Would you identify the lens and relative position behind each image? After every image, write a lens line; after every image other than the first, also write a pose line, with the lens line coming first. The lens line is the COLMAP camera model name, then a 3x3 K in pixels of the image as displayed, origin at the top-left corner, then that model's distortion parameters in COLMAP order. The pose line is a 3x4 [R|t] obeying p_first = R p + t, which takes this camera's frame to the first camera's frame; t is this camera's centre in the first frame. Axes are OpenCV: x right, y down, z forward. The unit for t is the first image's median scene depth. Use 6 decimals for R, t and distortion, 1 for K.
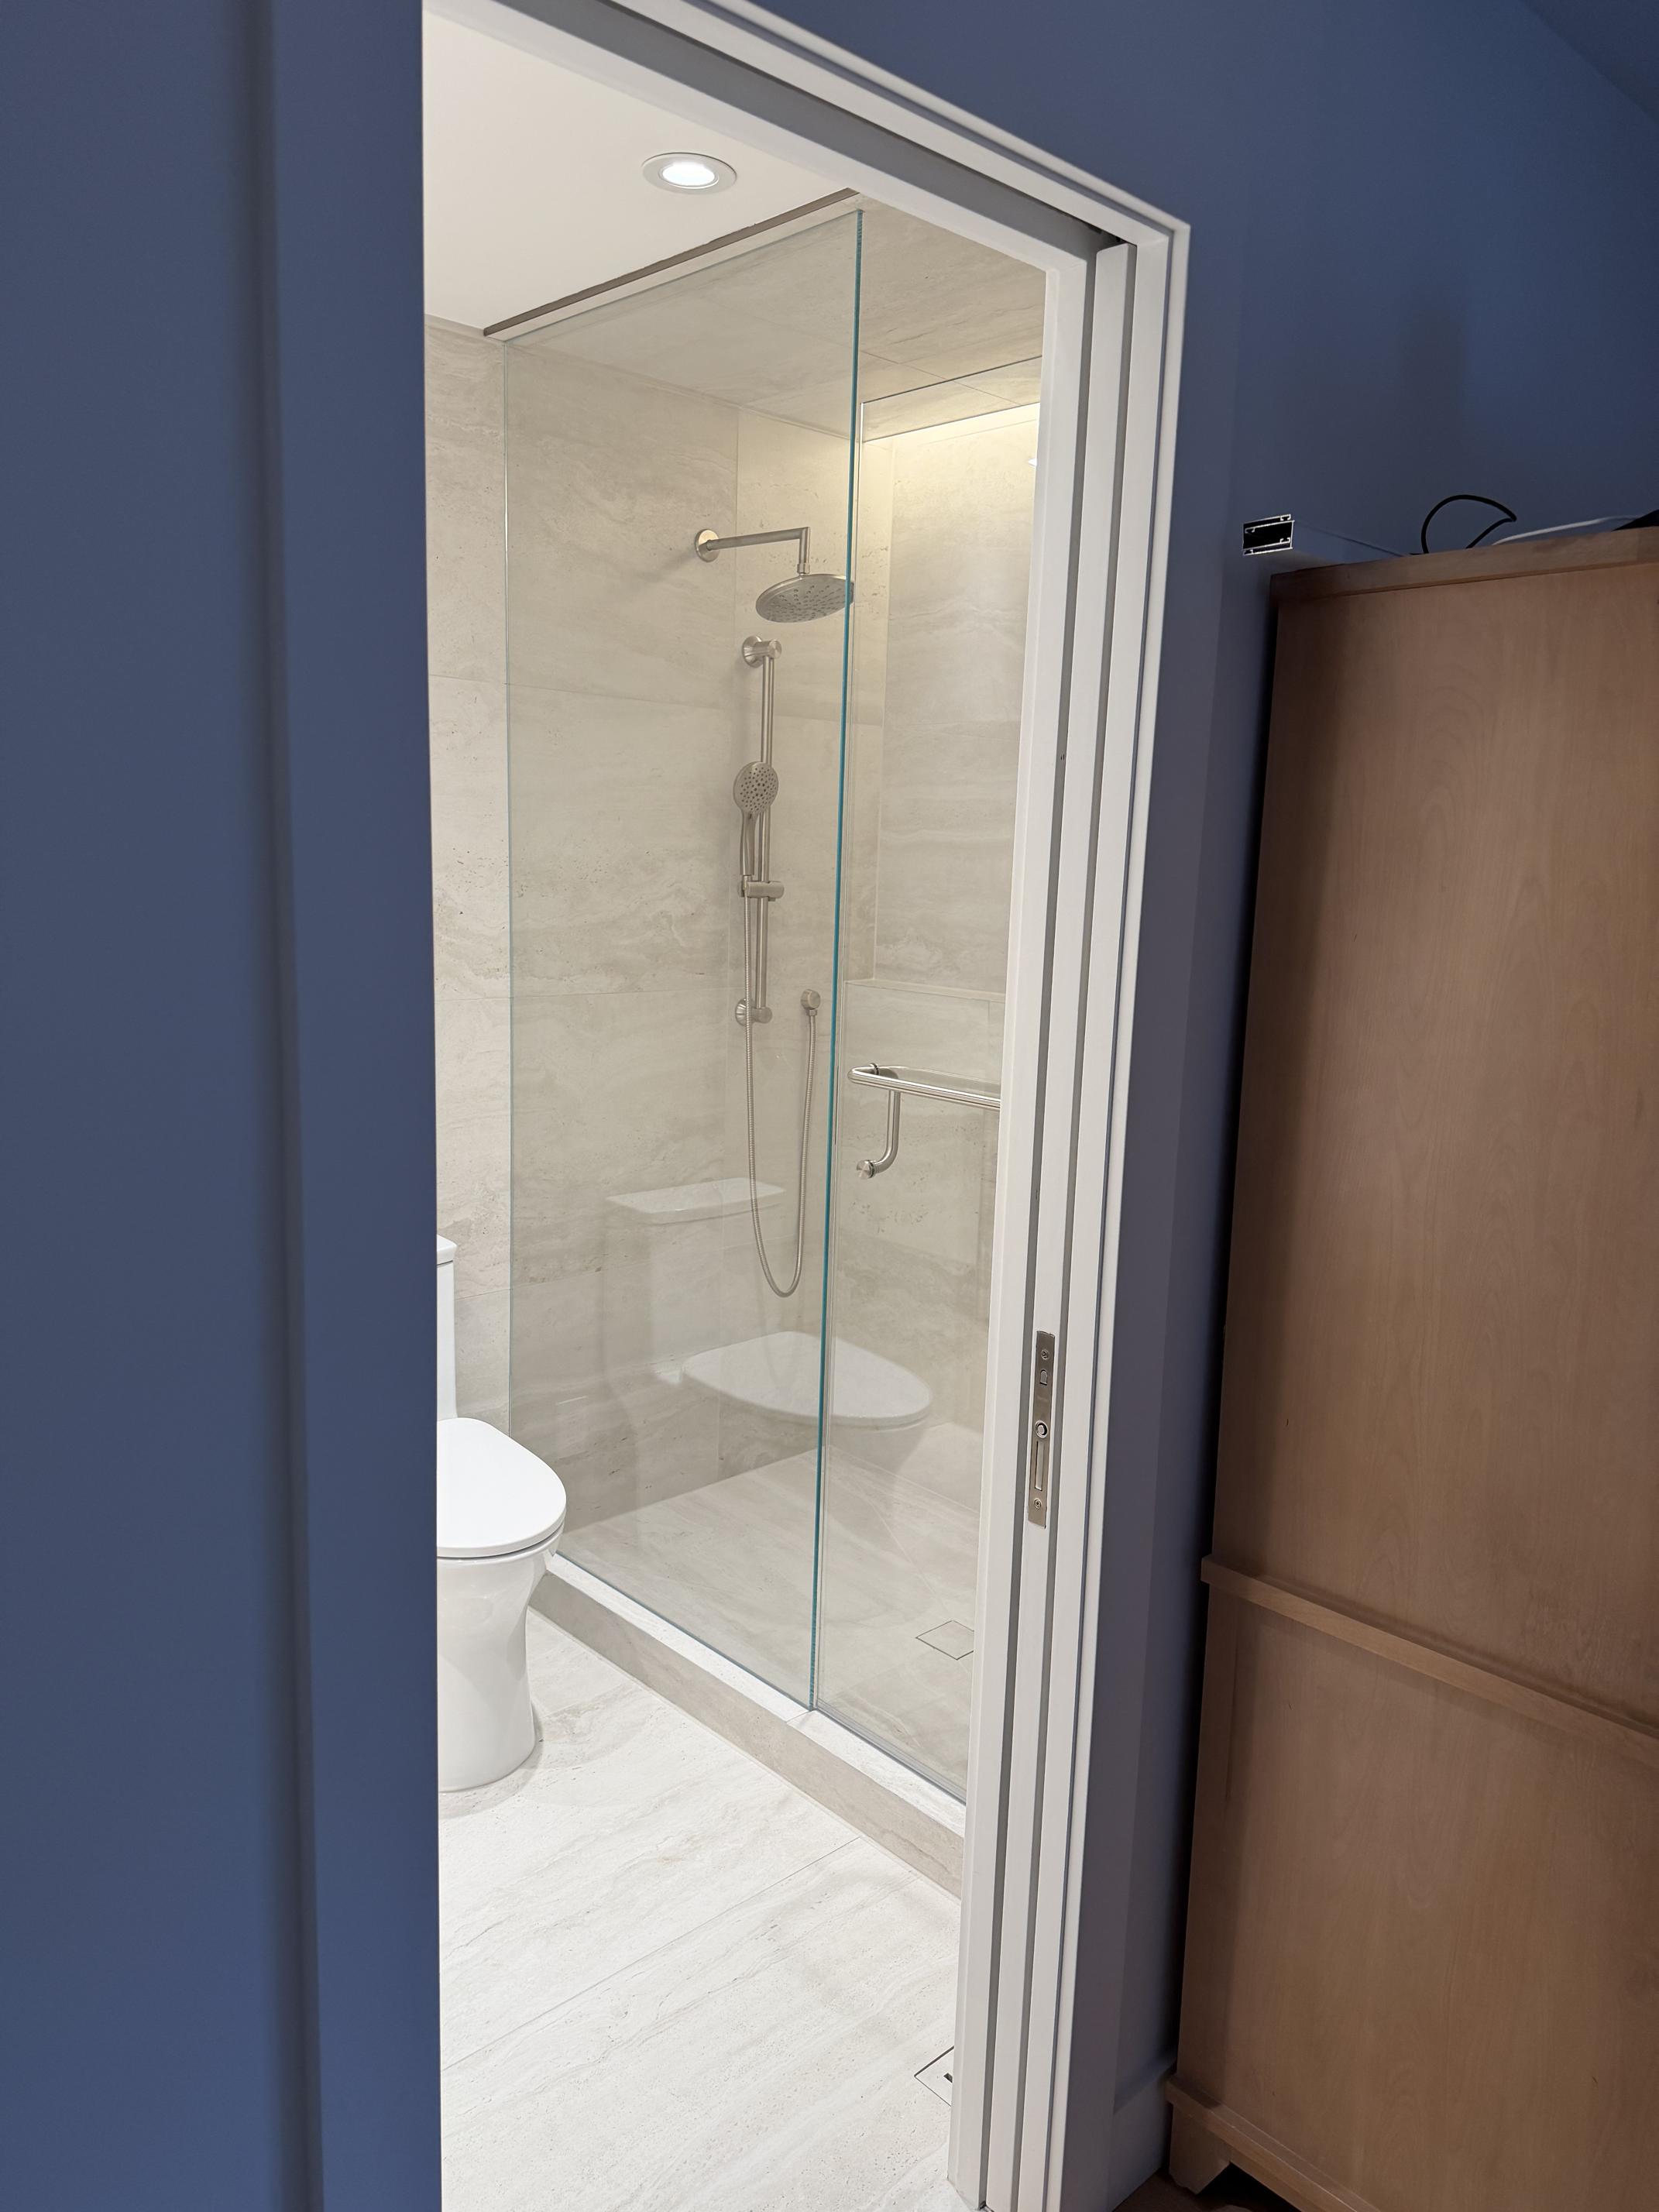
lens RADIAL K [[1558.7, 0, 840.5], [0, 1558.7, 1126.2], [0, 0, 1]] dist [0.036915, -0.047857]
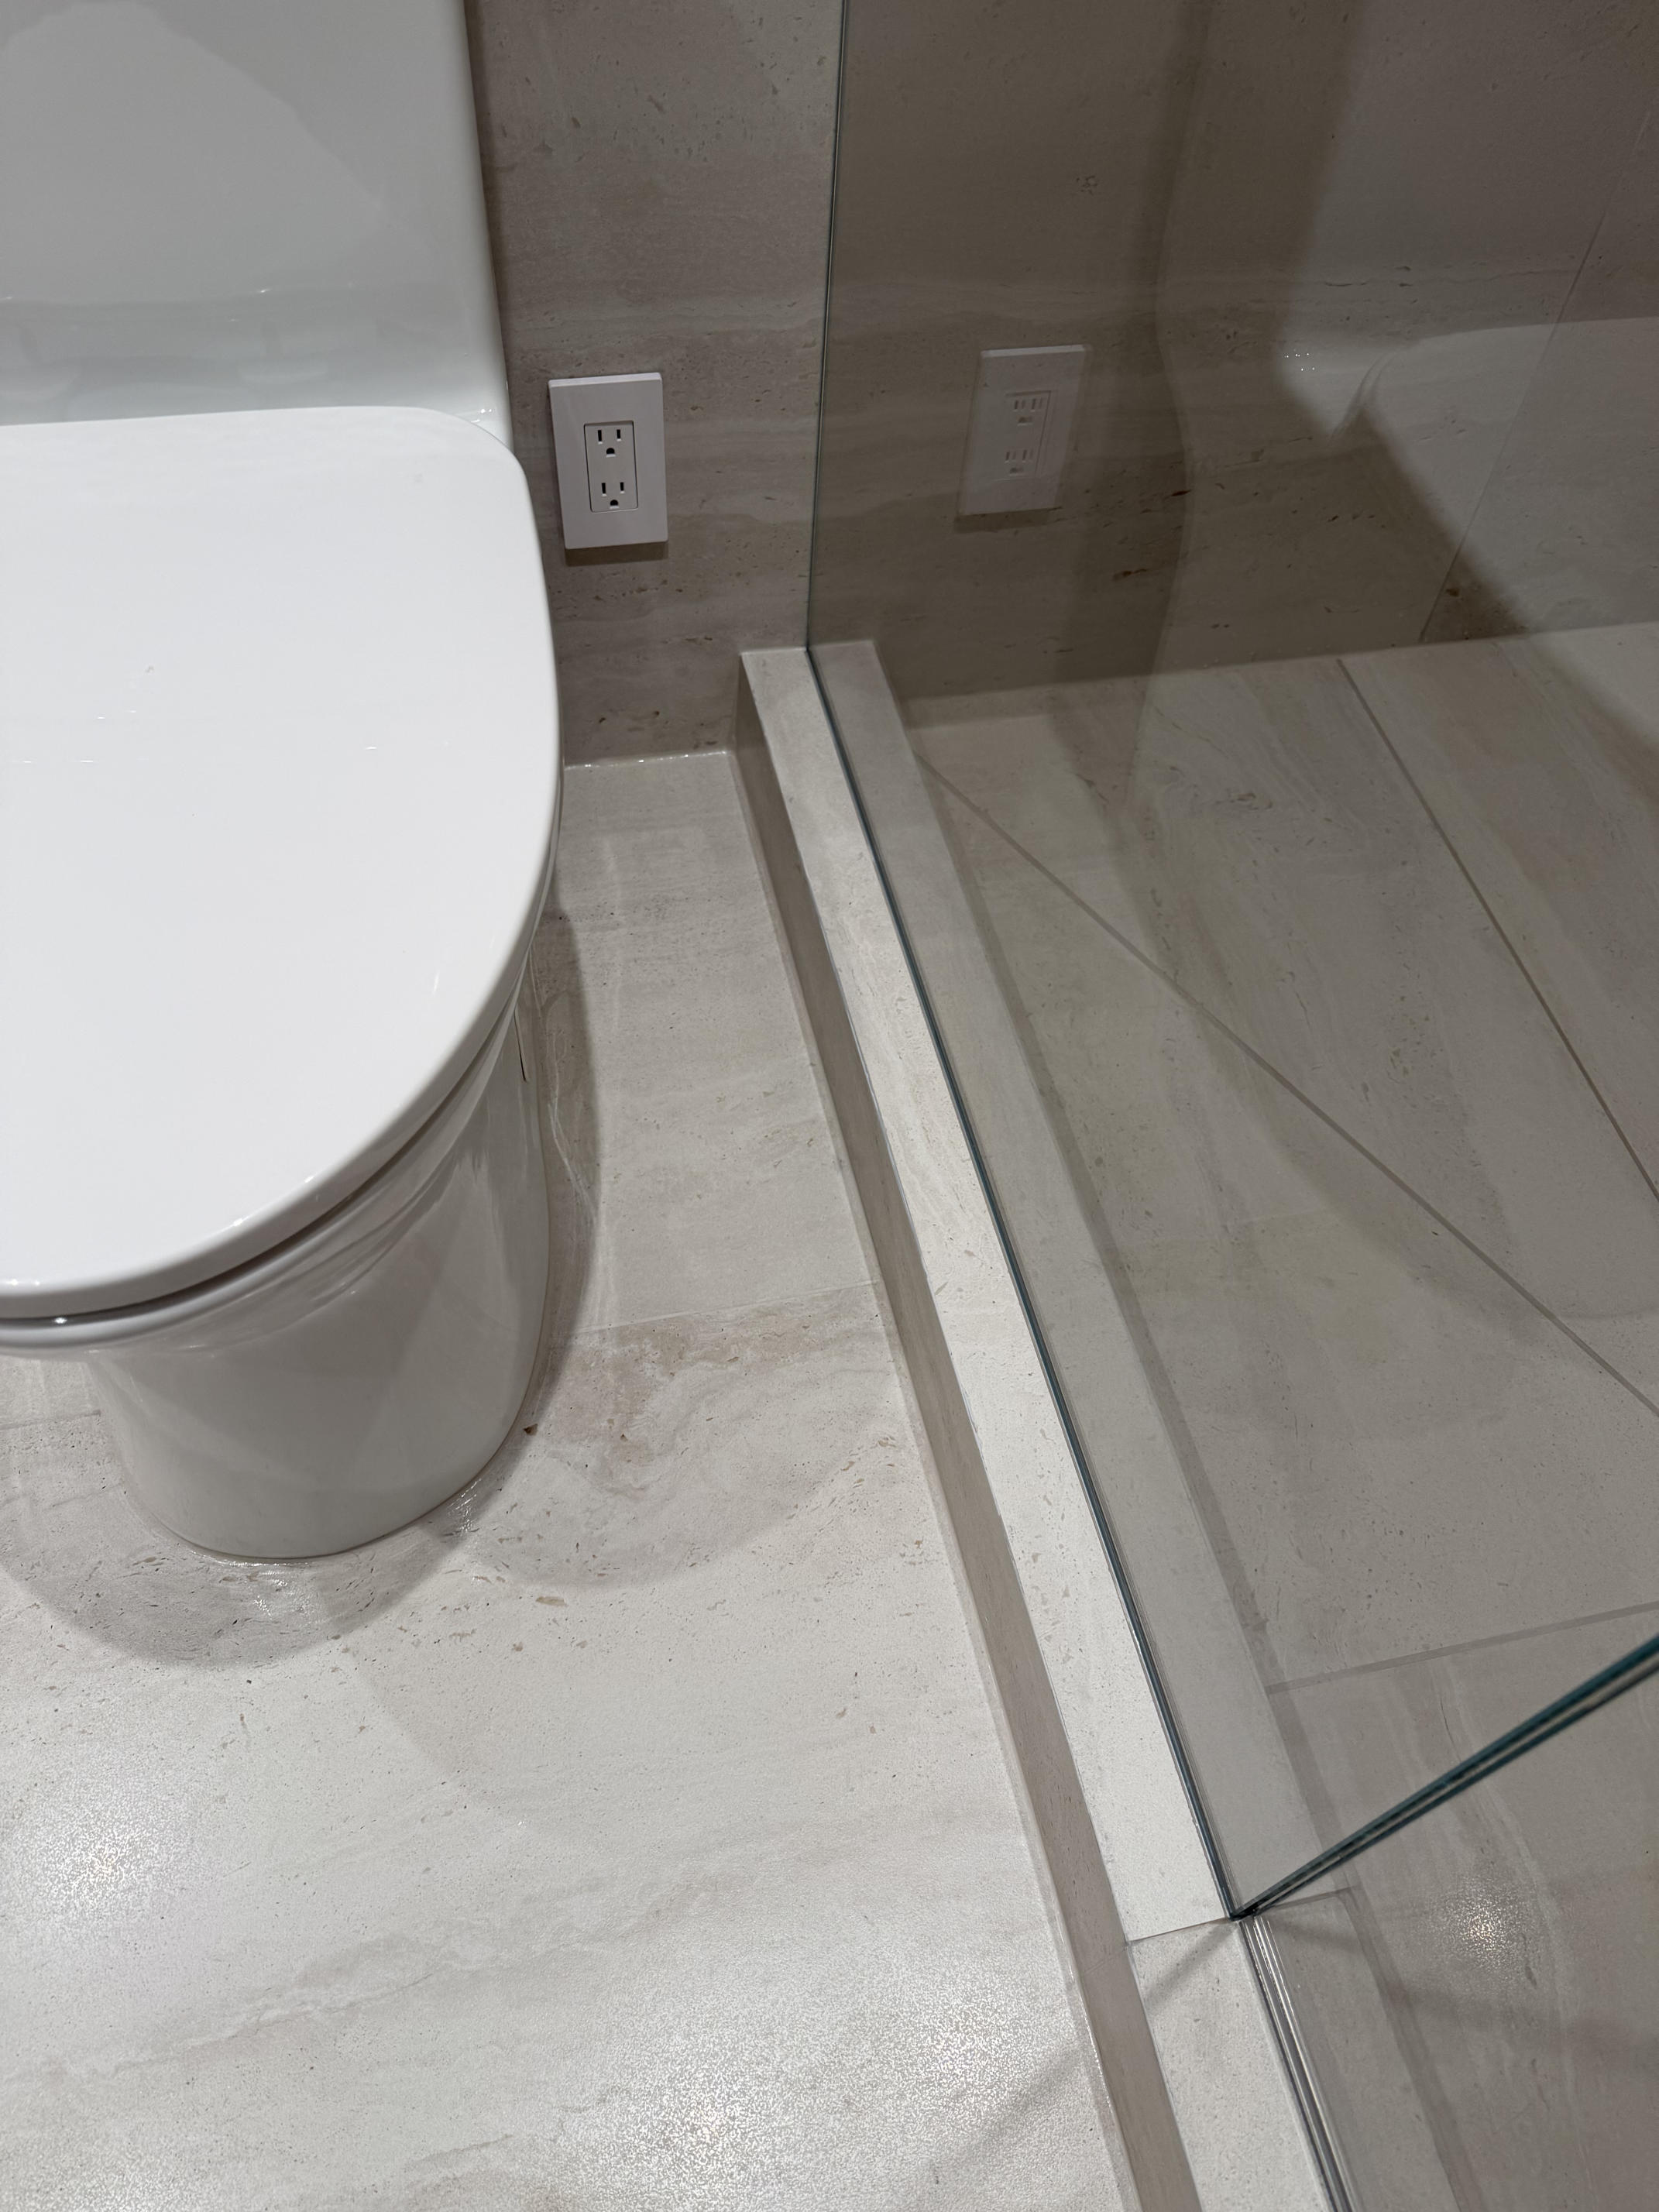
lens RADIAL K [[1558.7, 0, 809.6], [0, 1558.7, 1102.4], [0, 0, 1]] dist [0.036915, -0.047857]
pose [[0.855509, 0.421407, -0.300866, -0.051704], [-0.109463, 0.715122, 0.690375, 0.072223], [0.506085, -0.557689, 0.657922, 0.722944]]
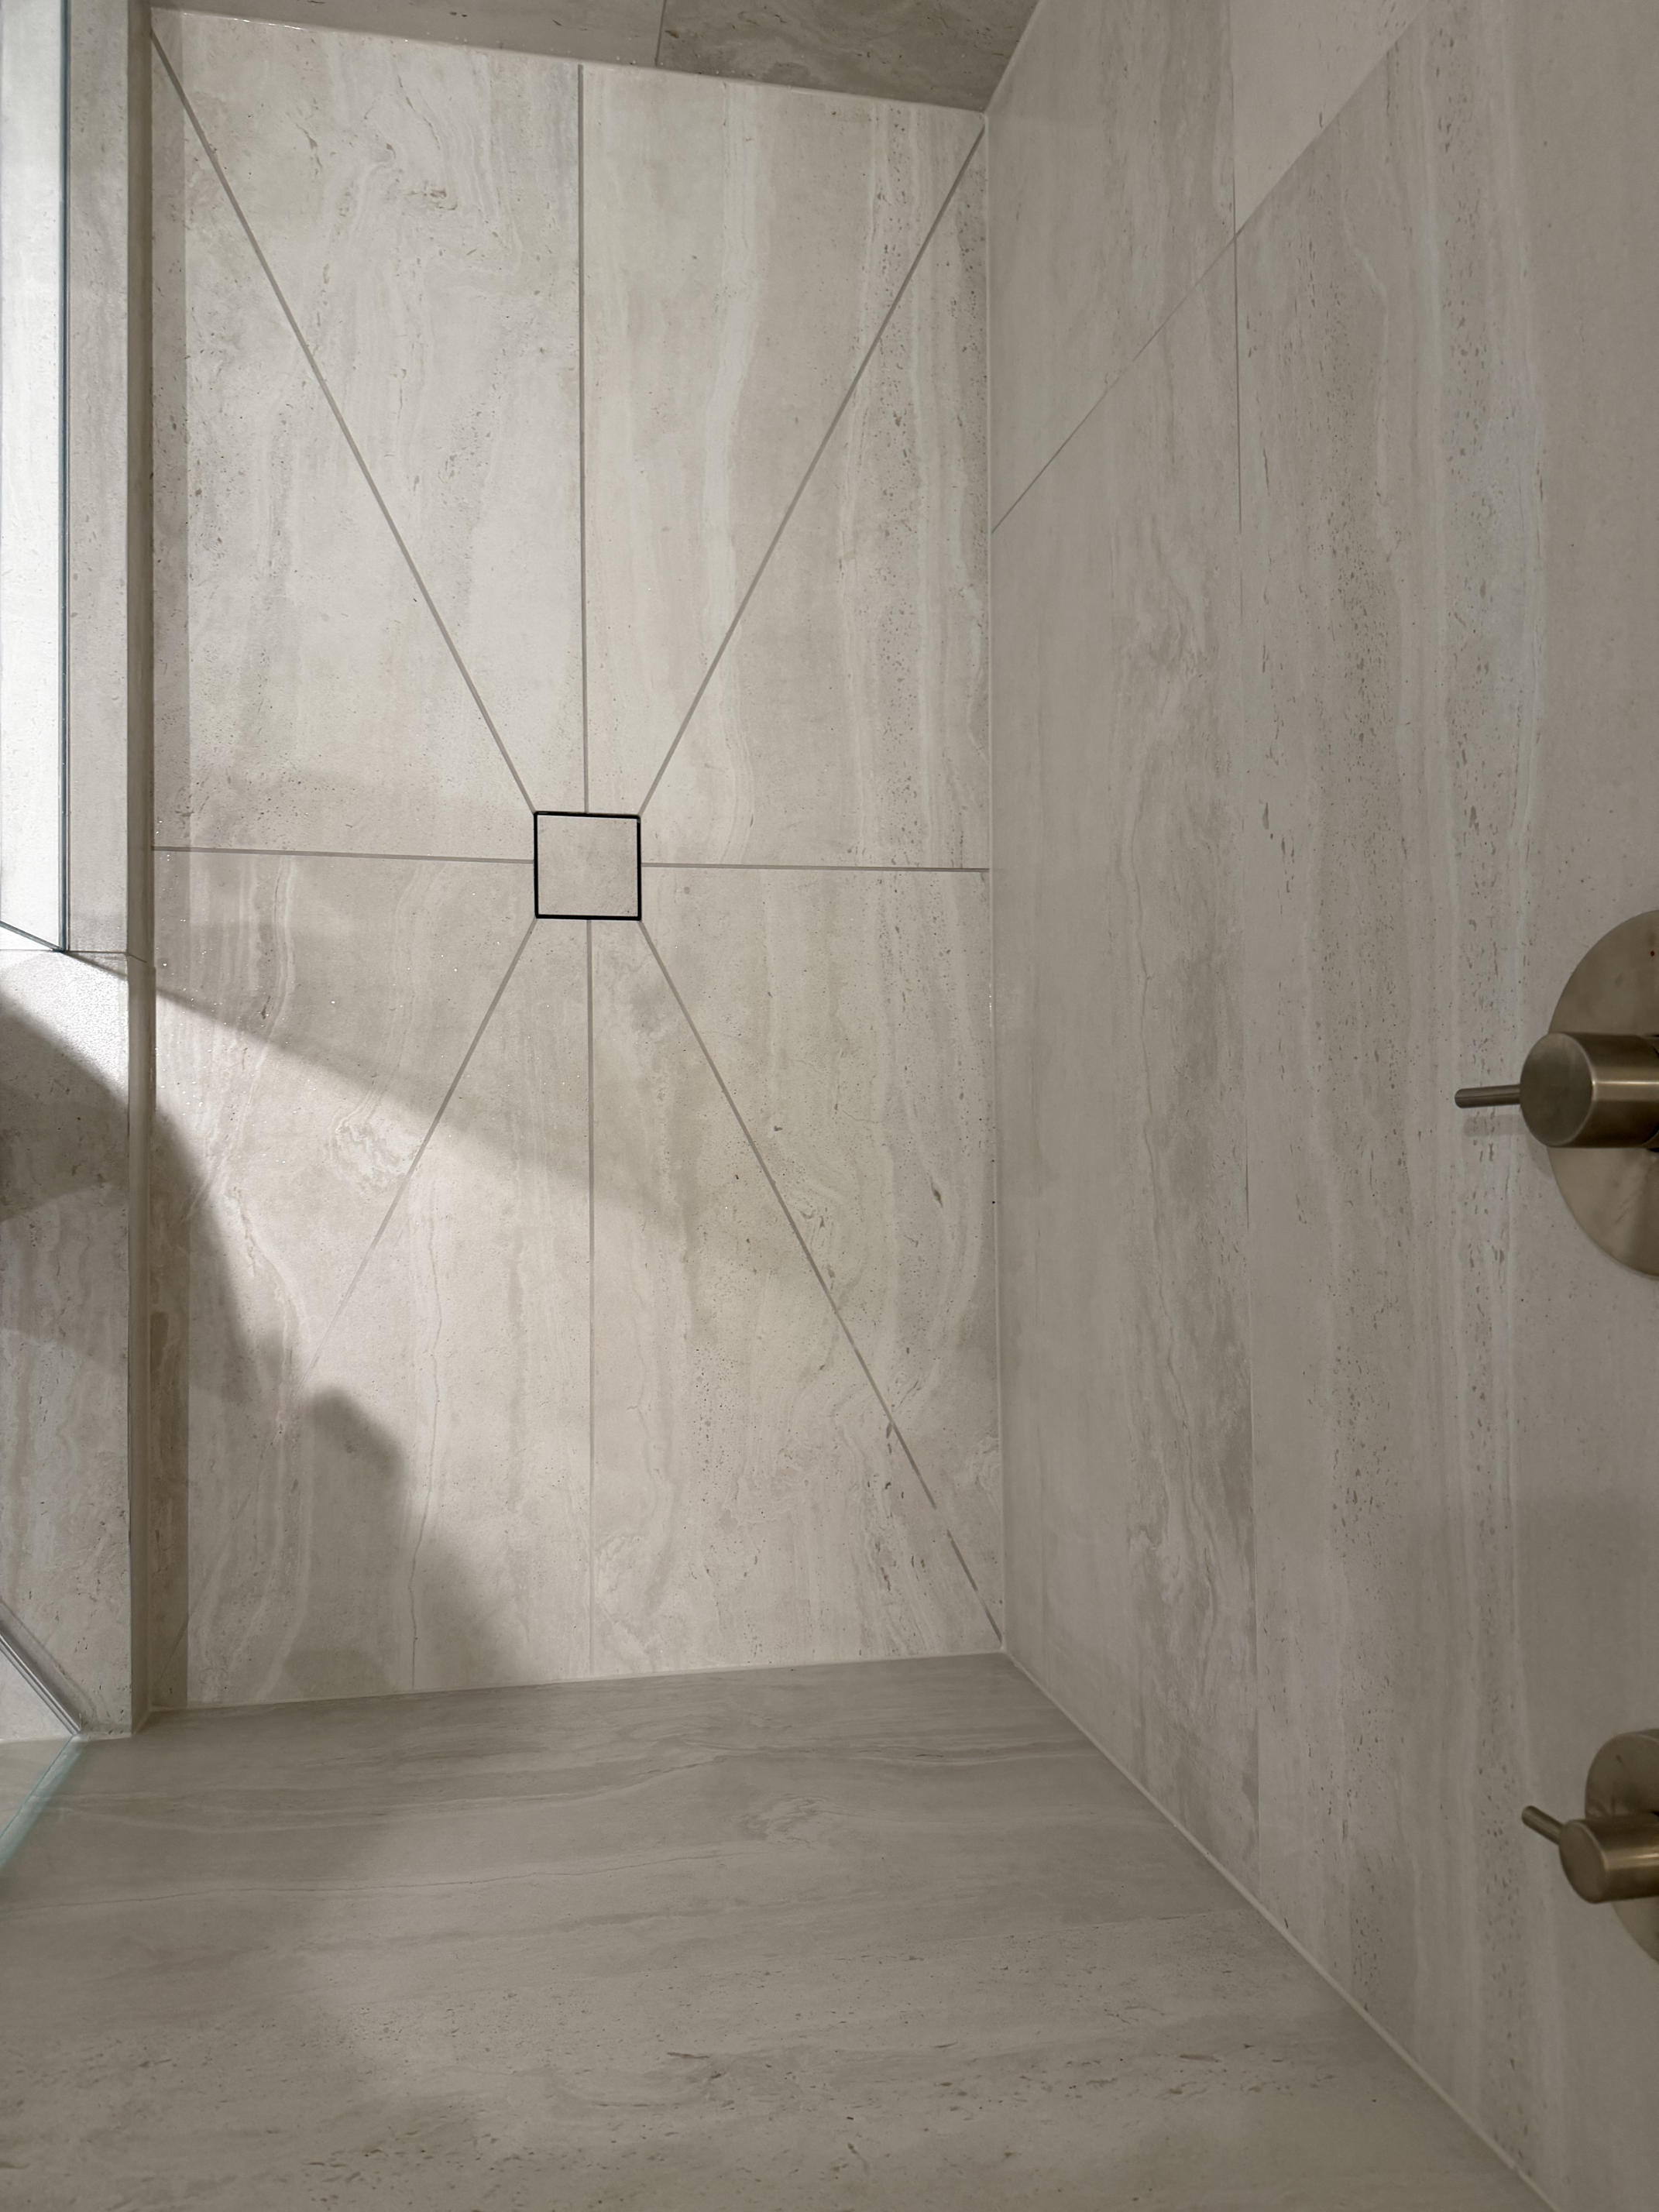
lens RADIAL K [[1558.7, 0, 829.3], [0, 1558.7, 1105.5], [0, 0, 1]] dist [0.036915, -0.047857]
pose [[0.726670, 0.681442, 0.087106, 0.136219], [-0.281851, 0.180093, 0.942405, -0.173880], [0.626507, -0.709368, 0.322933, 0.799314]]
